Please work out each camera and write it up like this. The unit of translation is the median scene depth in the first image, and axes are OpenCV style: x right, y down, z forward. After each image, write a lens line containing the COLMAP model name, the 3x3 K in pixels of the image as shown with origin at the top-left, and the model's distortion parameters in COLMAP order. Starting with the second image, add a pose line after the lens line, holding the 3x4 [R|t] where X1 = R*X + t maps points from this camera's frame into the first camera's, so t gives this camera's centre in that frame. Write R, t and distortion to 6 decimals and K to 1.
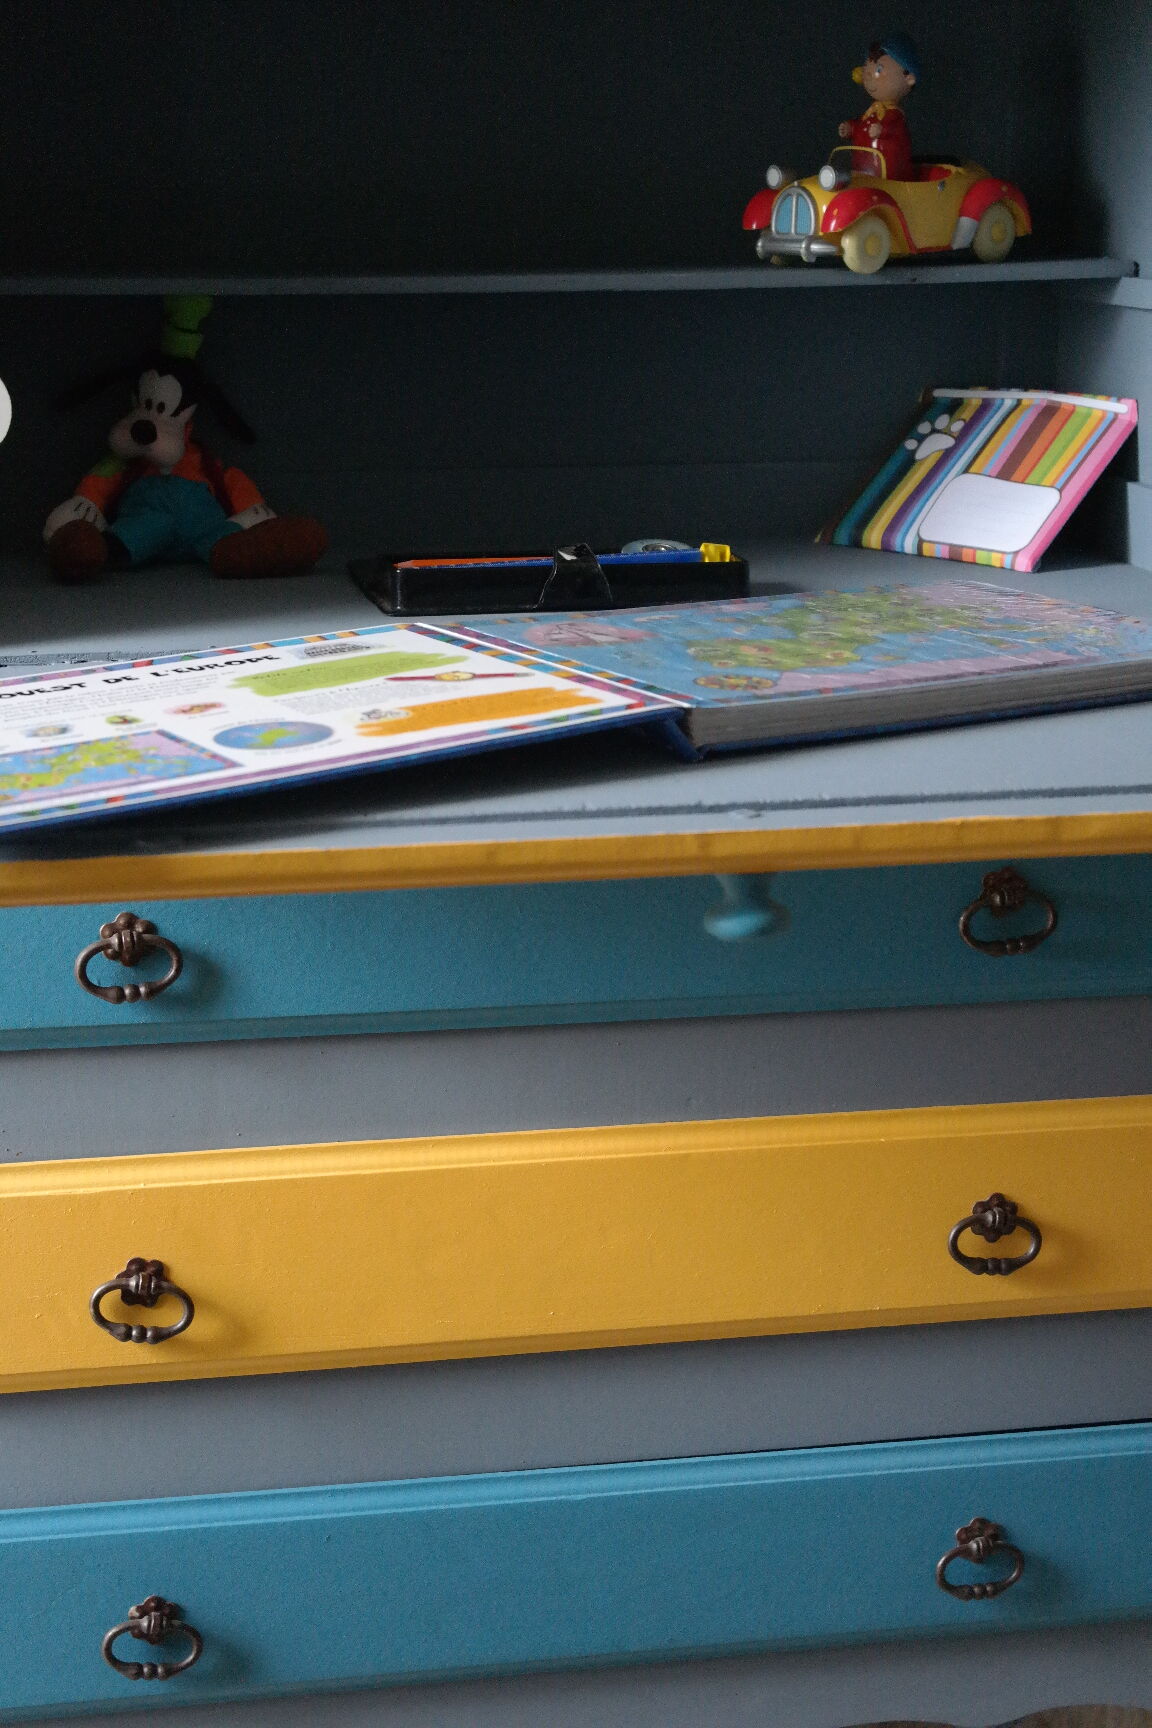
lens RADIAL K [[2788.6, 0, 580.3], [0, 2788.6, 864.6], [0, 0, 1]] dist [-0.010893, 0.000000]
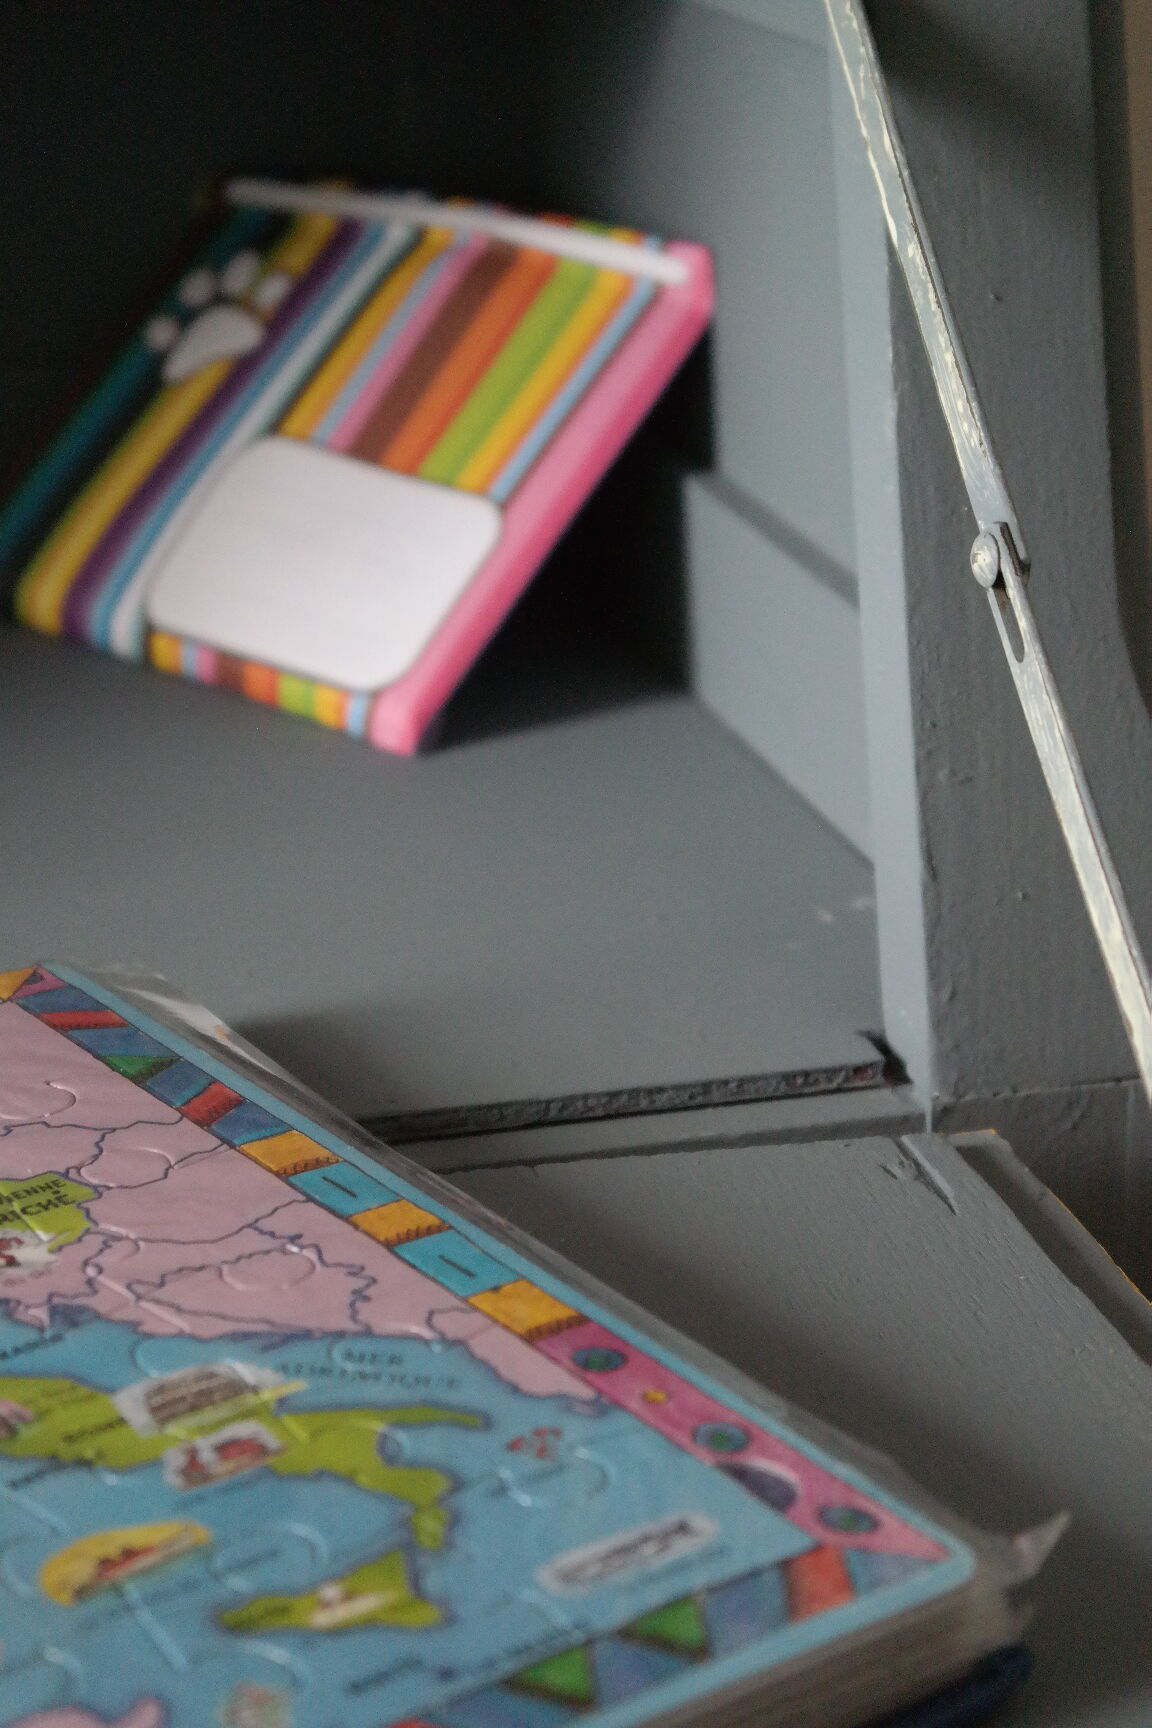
lens RADIAL K [[3391.8, 0, 579.6], [0, 3391.8, 860.1], [0, 0, 1]] dist [-0.022403, 0.000000]
pose [[0.996247, -0.025287, 0.082784, 0.140038], [0.015821, 0.993461, 0.113070, -0.134483], [-0.085102, -0.111336, 0.990132, 0.535896]]
